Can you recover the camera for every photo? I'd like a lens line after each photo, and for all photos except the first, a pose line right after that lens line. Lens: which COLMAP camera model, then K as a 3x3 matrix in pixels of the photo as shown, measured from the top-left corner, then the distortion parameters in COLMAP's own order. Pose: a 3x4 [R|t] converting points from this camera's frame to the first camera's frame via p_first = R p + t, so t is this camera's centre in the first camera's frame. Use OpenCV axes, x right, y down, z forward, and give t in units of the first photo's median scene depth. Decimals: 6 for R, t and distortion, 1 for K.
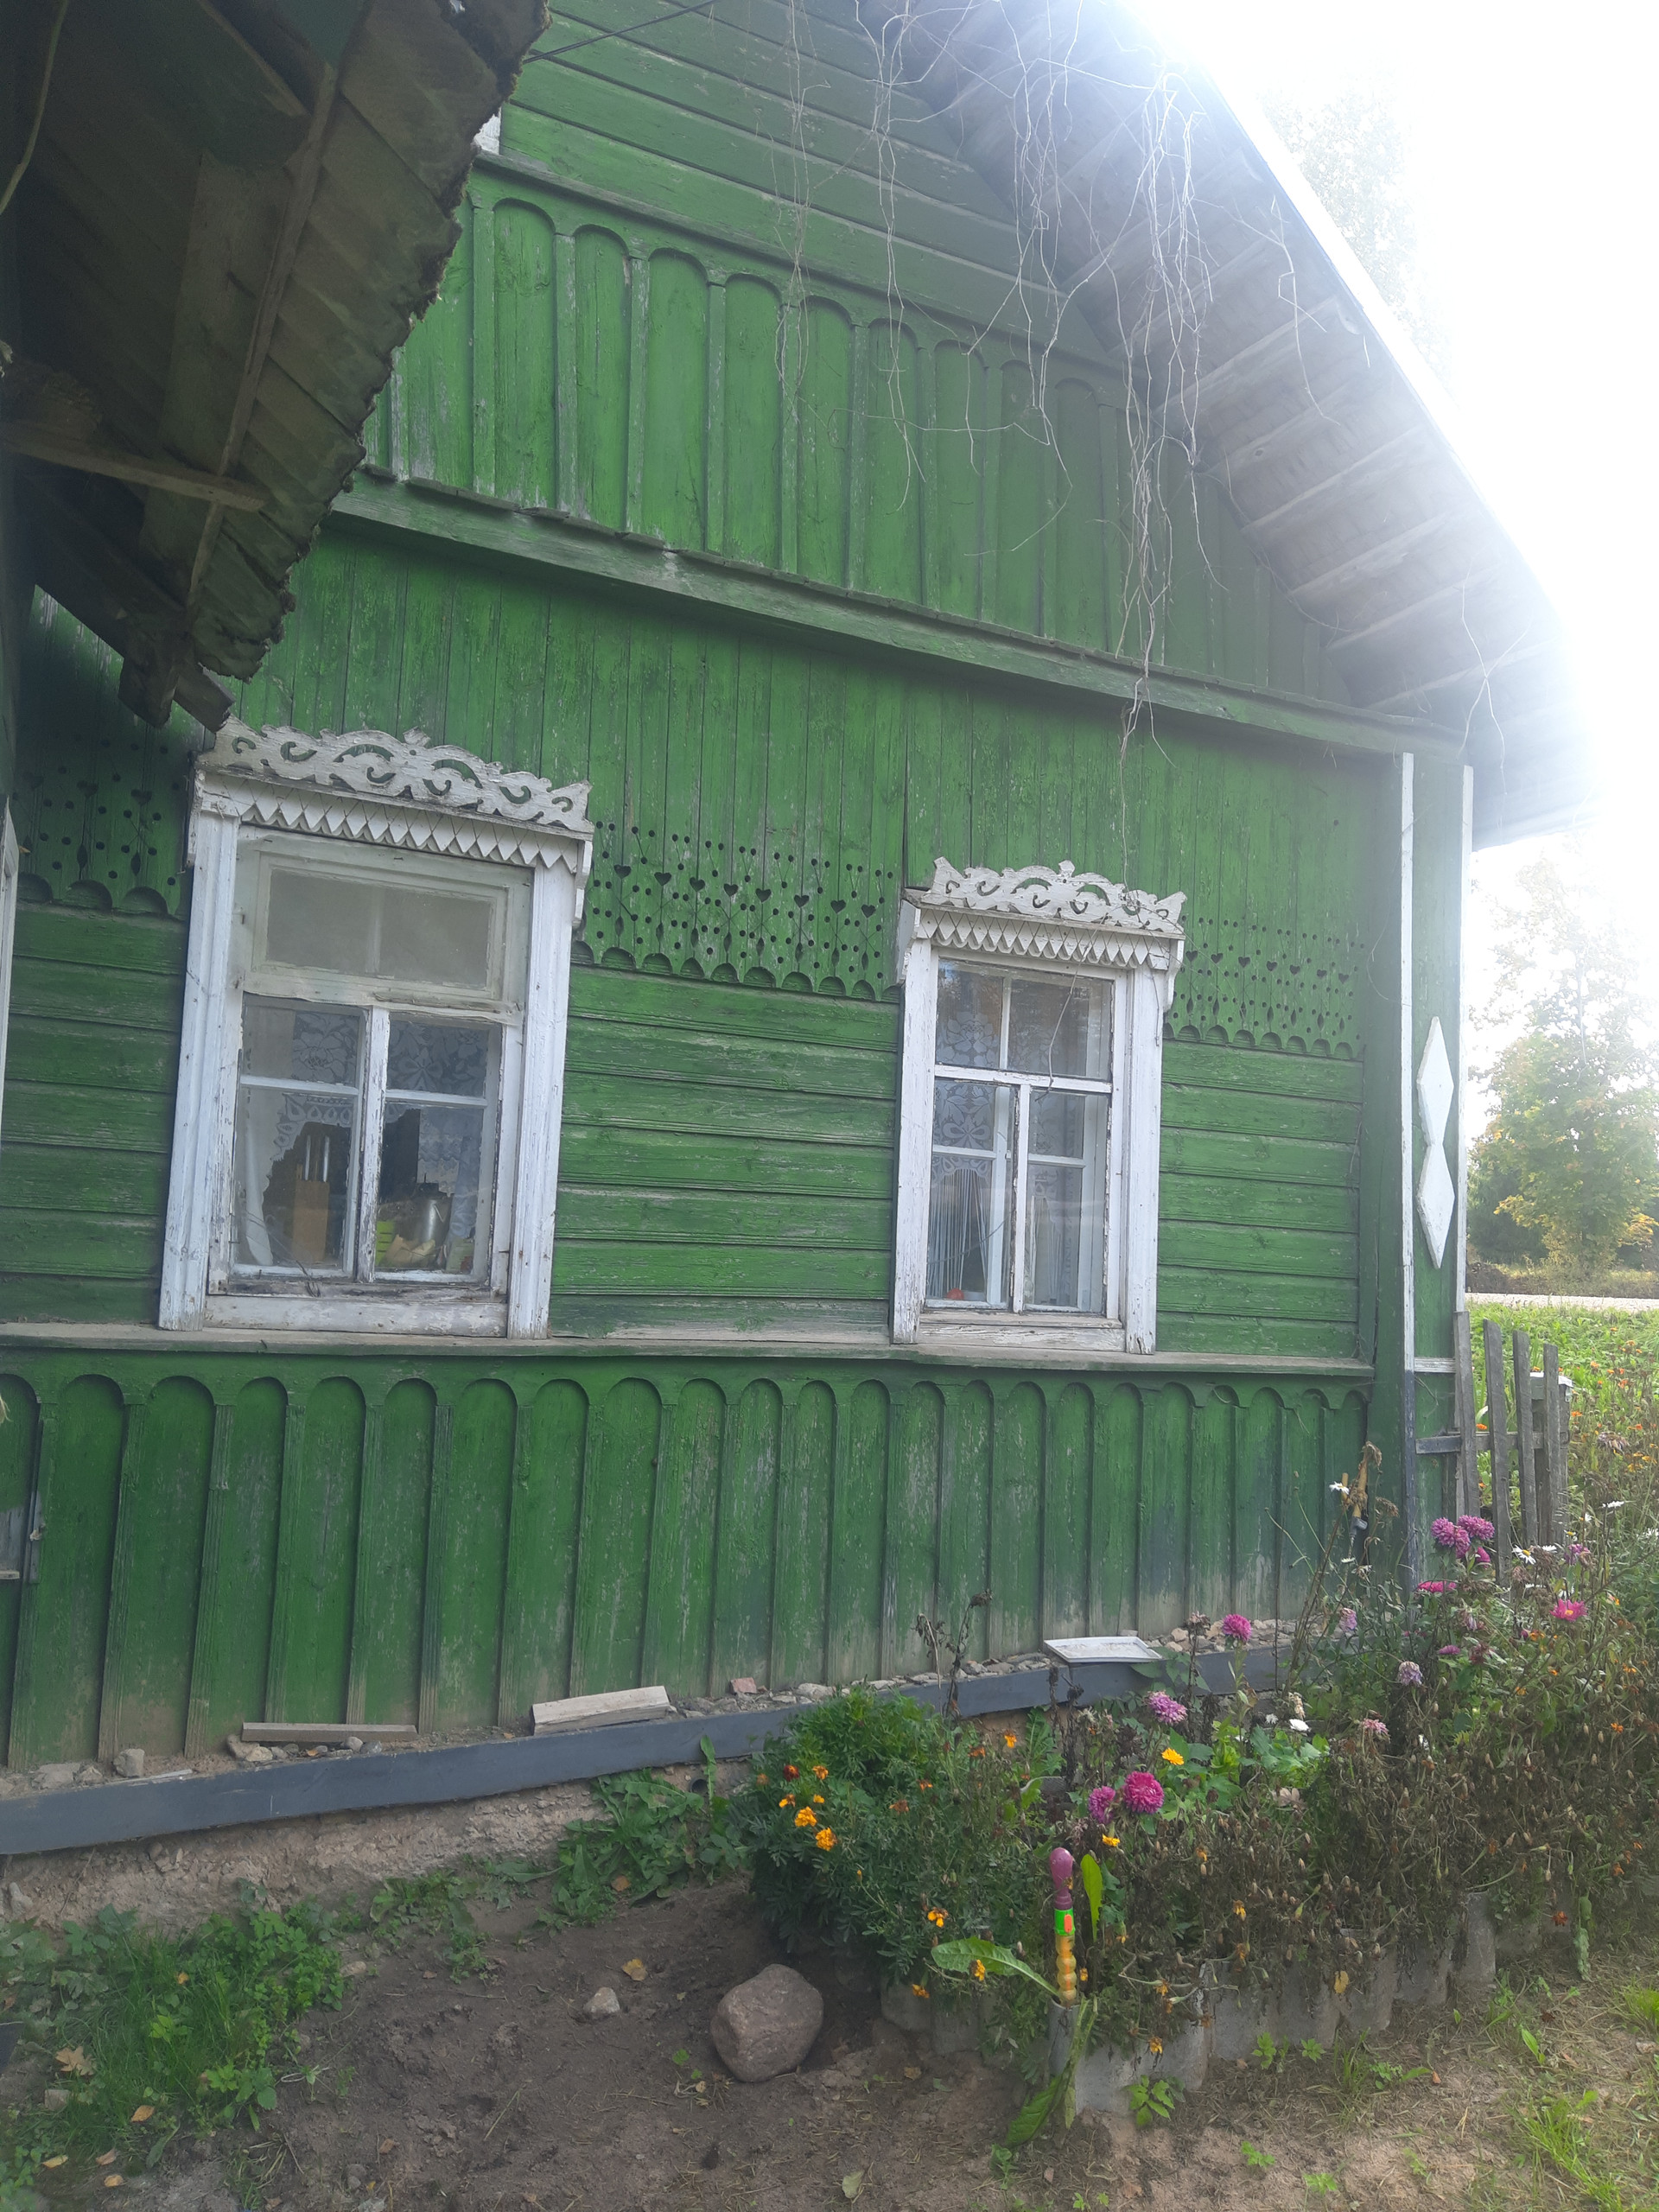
lens RADIAL K [[1700.9, 0, 829.5], [0, 1700.9, 1106.0], [0, 0, 1]] dist [-0.002306, -0.139693]
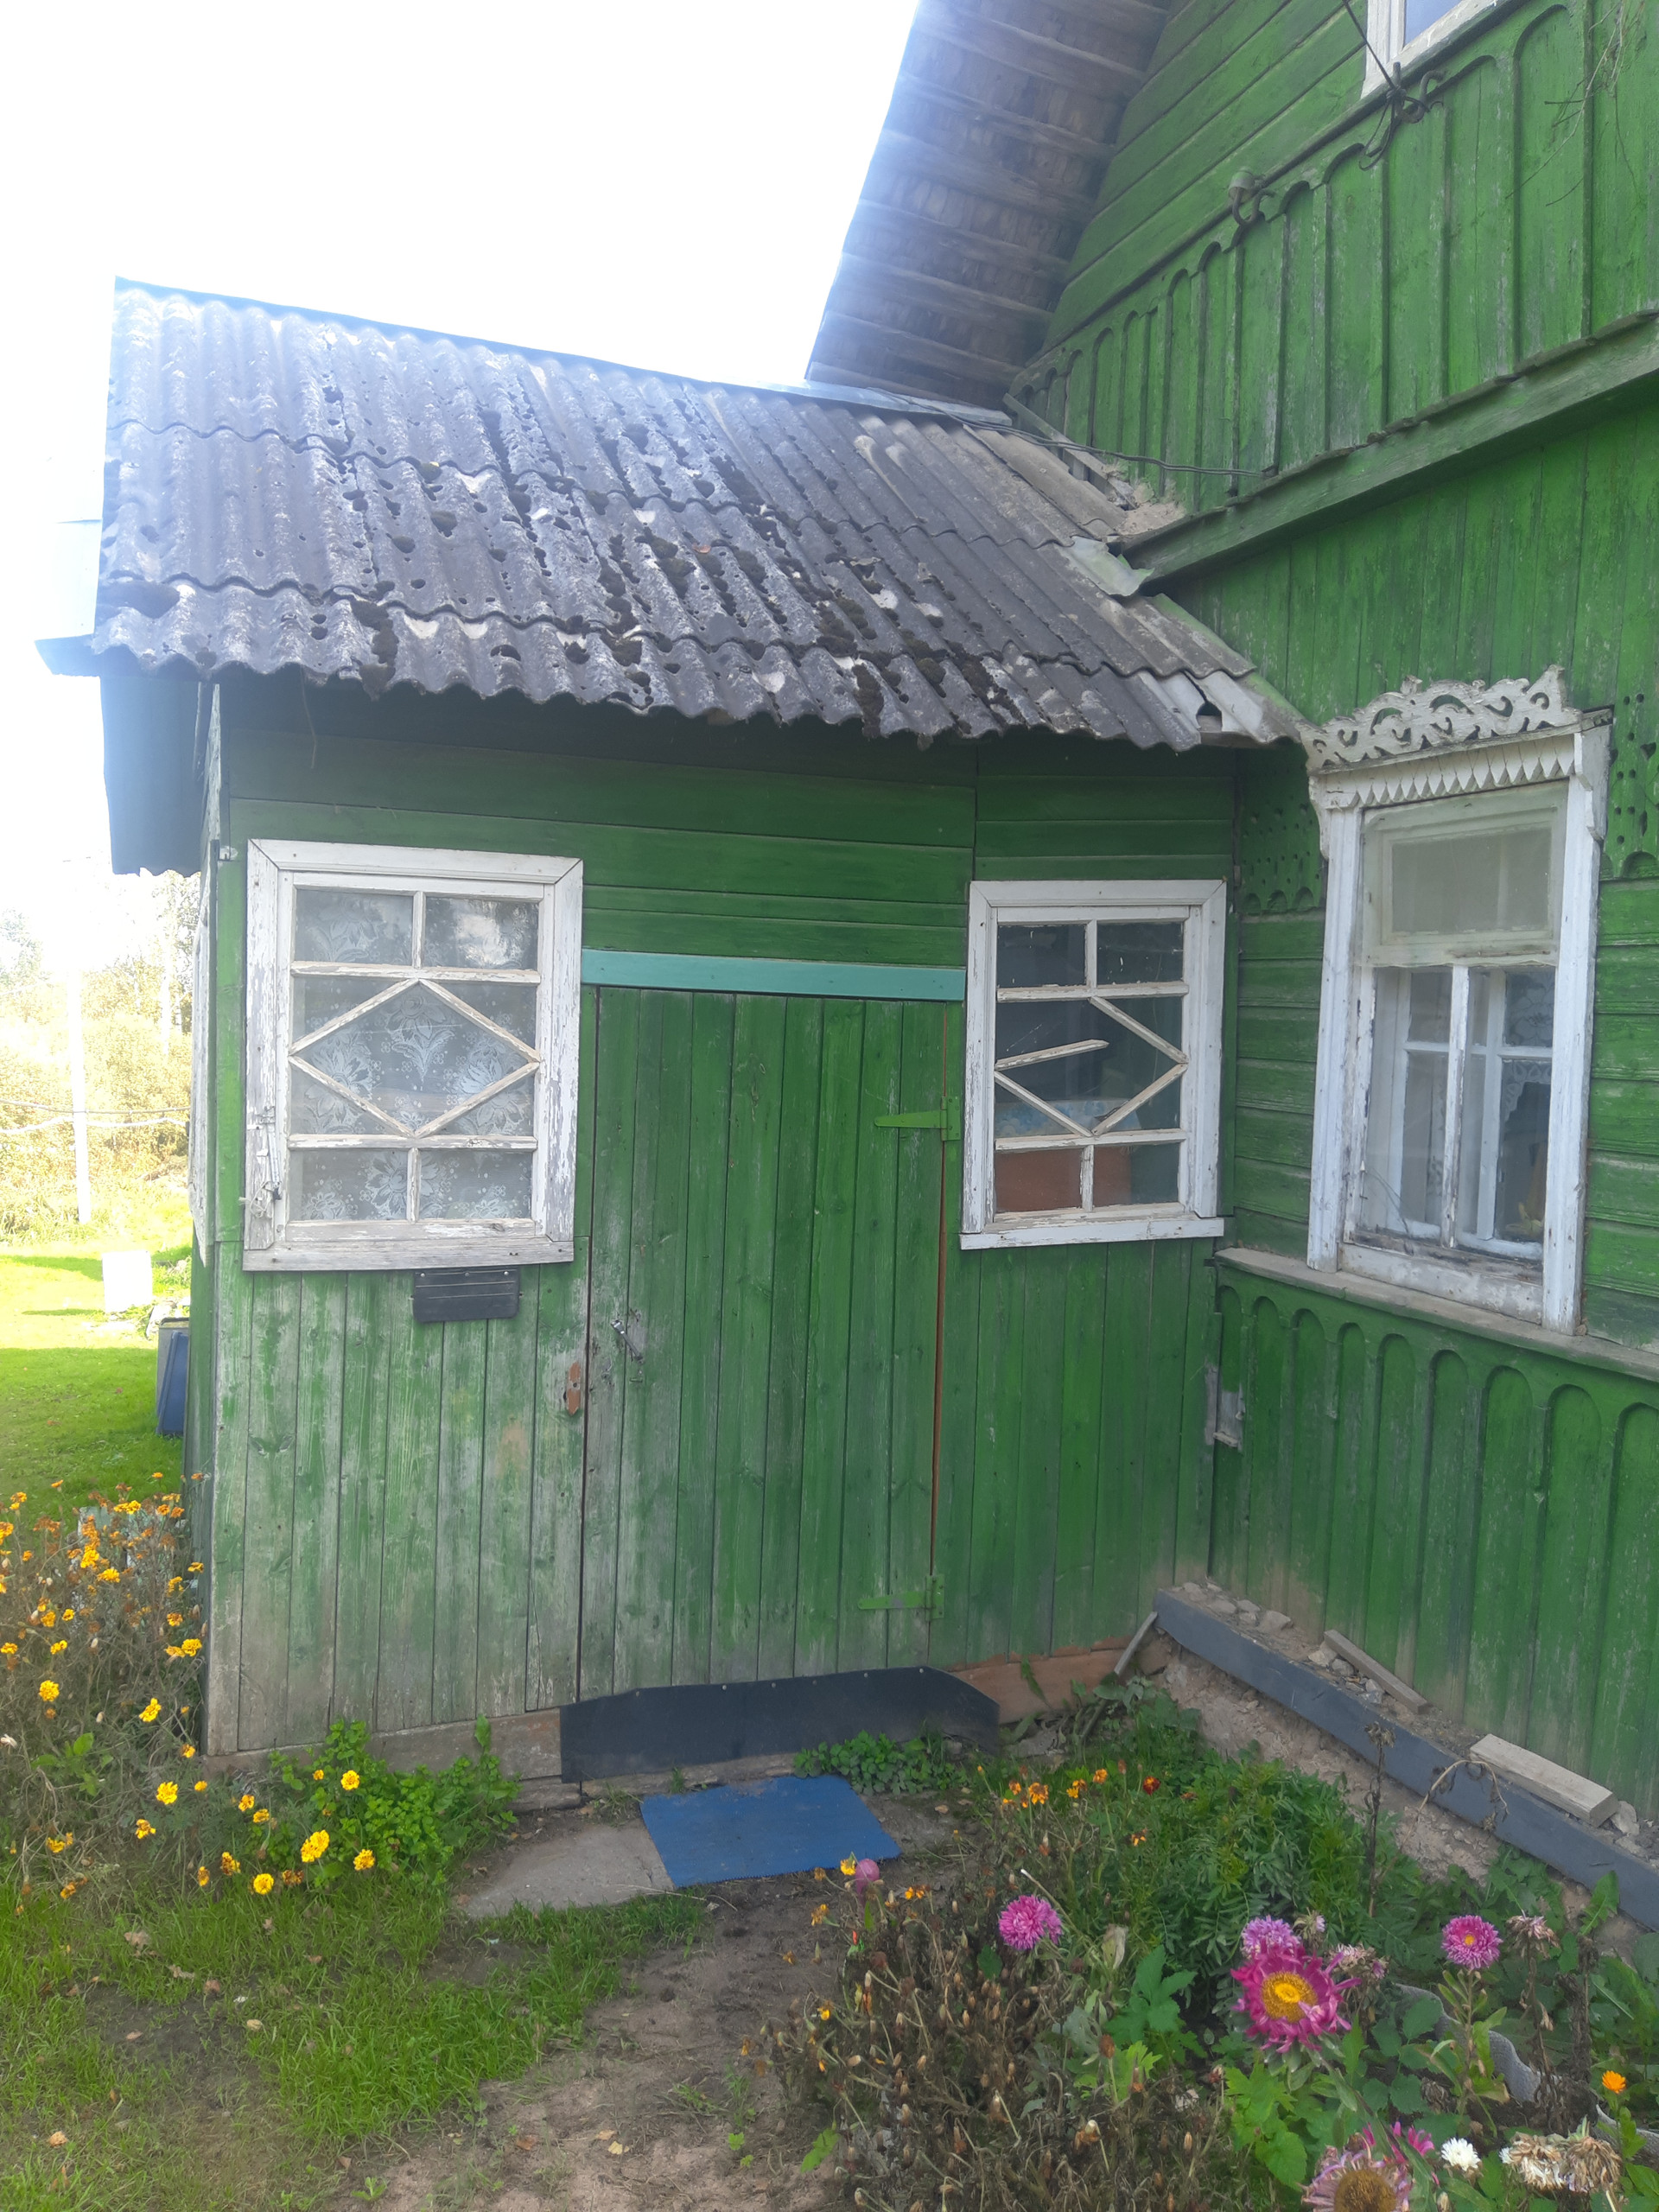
lens RADIAL K [[1700.9, 0, 829.5], [0, 1700.9, 1106.0], [0, 0, 1]] dist [-0.002306, -0.139693]
pose [[-0.173610, 0.002189, -0.984812, 0.744887], [0.041425, 0.999129, -0.005081, 0.012450], [0.983943, -0.041678, -0.173549, 0.811934]]
